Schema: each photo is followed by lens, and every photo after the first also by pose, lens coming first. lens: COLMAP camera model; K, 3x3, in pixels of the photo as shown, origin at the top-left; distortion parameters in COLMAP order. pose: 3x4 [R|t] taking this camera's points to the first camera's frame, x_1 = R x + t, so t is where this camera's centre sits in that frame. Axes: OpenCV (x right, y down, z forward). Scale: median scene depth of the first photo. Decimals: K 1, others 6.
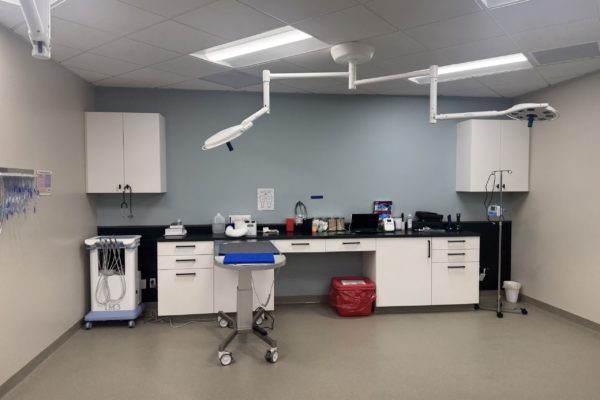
lens RADIAL K [[435.0, 0, 301.1], [0, 435.0, 200.1], [0, 0, 1]] dist [0.059777, -0.075845]
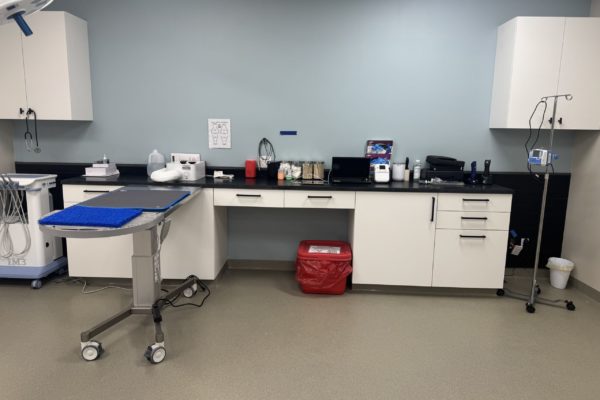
lens RADIAL K [[435.0, 0, 299.9], [0, 435.0, 203.1], [0, 0, 1]] dist [0.059777, -0.075845]
pose [[0.986522, 0.046259, -0.156951, 0.191665], [-0.025236, 0.990743, 0.133386, 0.013605], [0.161669, -0.127628, 0.978557, 0.281187]]
